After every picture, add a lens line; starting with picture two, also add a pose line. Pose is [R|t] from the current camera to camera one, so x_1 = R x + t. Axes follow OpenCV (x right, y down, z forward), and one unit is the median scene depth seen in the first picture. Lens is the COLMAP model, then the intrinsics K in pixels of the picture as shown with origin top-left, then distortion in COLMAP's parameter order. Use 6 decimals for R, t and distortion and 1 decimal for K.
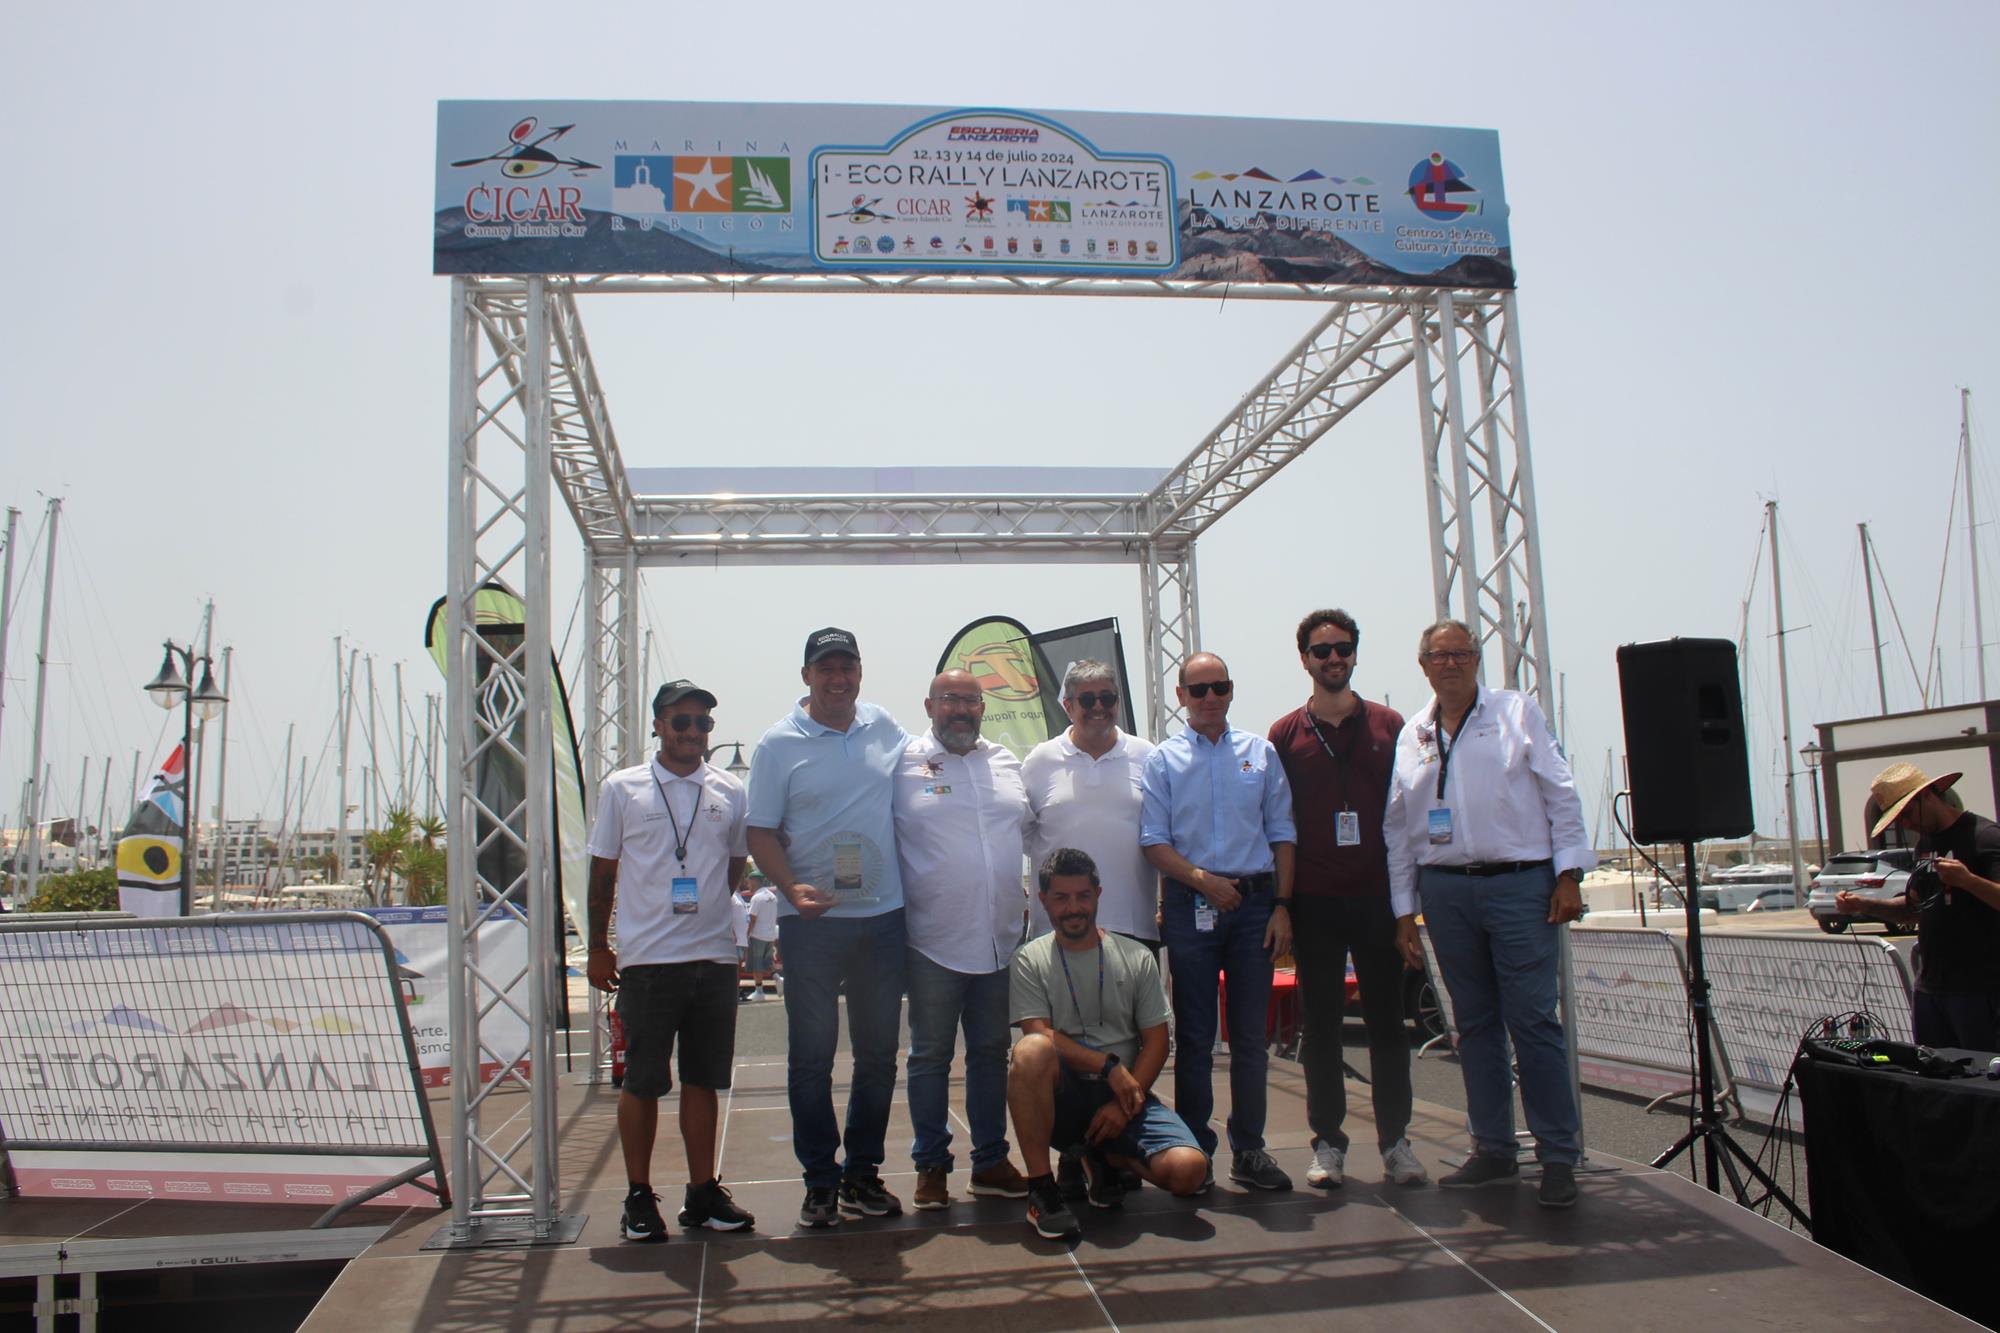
lens RADIAL K [[1660.2, 0, 989.6], [0, 1660.2, 670.2], [0, 0, 1]] dist [-0.157673, 0.130669]
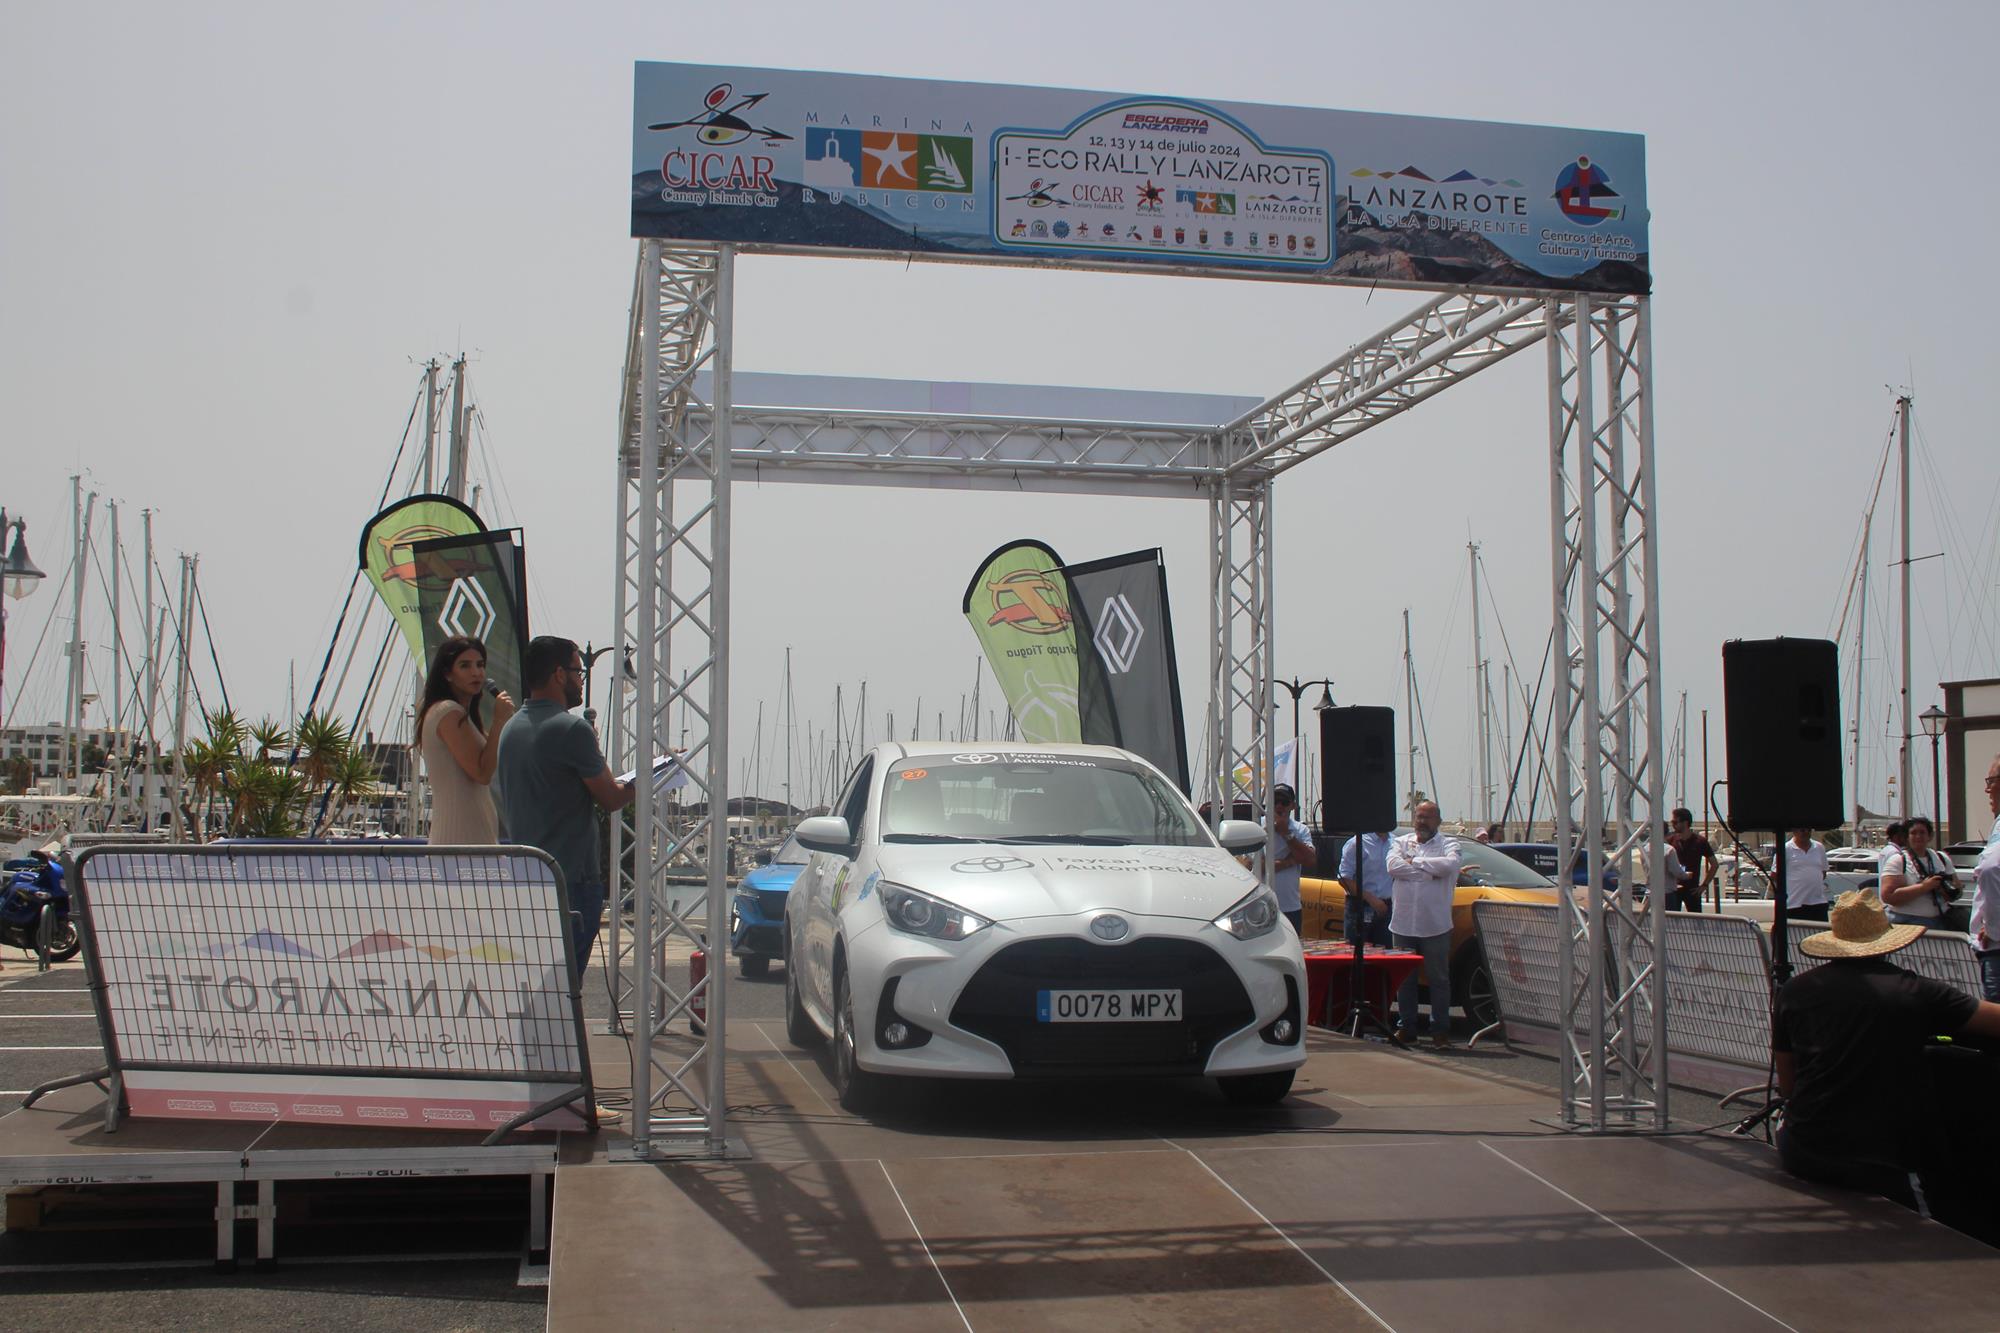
lens RADIAL K [[2138.5, 0, 990.6], [0, 2138.5, 662.4], [0, 0, 1]] dist [-0.078777, 0.000000]
pose [[0.997804, 0.045838, 0.047807, -0.155557], [-0.048192, 0.997621, 0.049296, -0.047913], [-0.045434, -0.051492, 0.997639, -0.353274]]
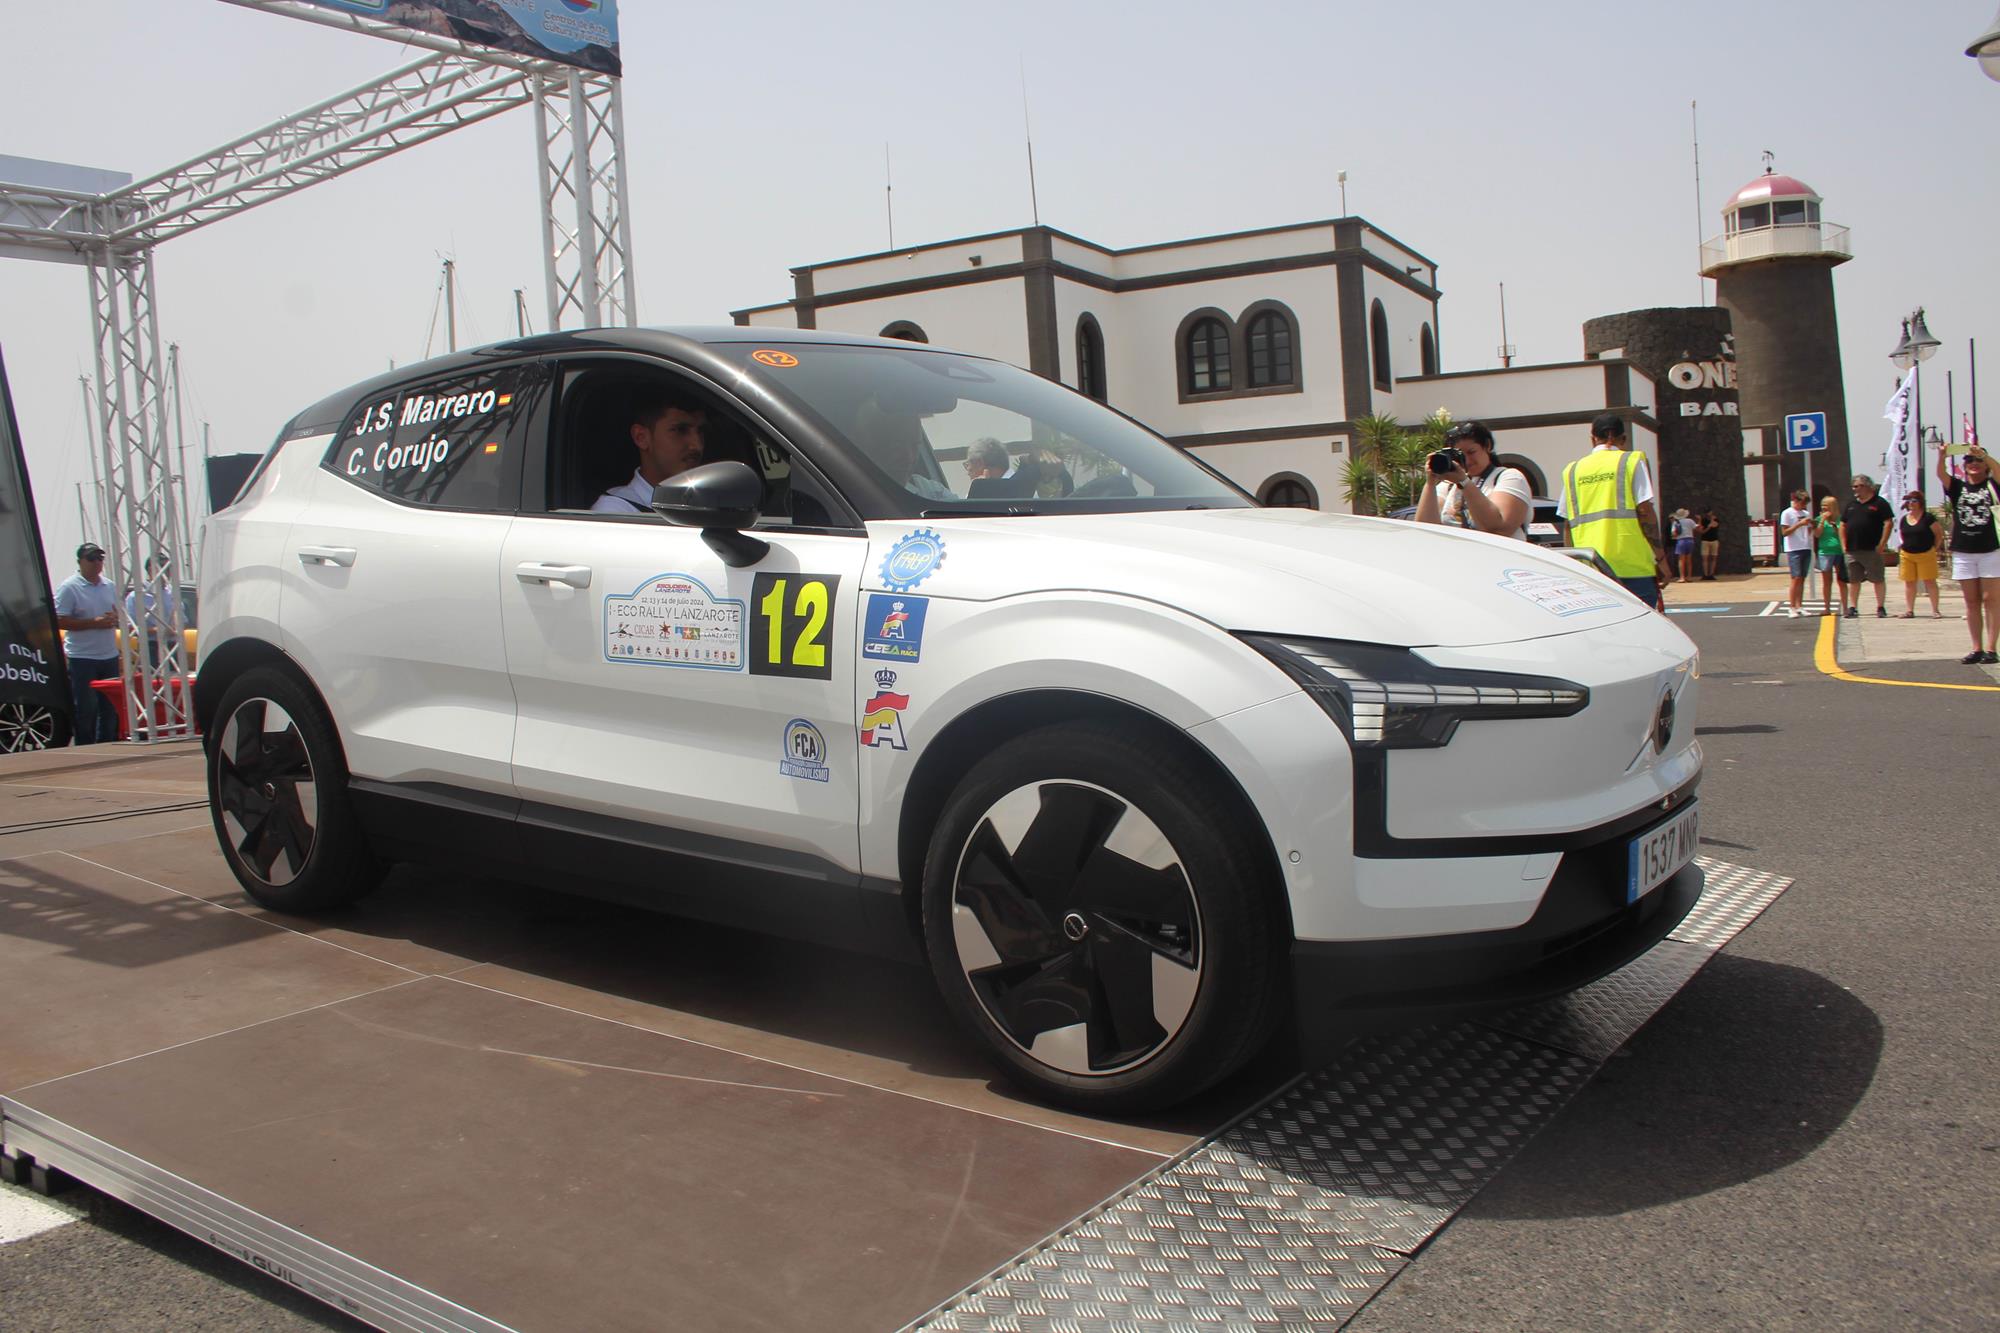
lens RADIAL K [[1660.2, 0, 997.4], [0, 1660.2, 677.7], [0, 0, 1]] dist [-0.157673, 0.130669]
pose [[0.692519, -0.060616, 0.718849, -0.427905], [-0.049440, 0.990133, 0.131122, 0.053508], [-0.719704, -0.126344, 0.682689, -0.147154]]
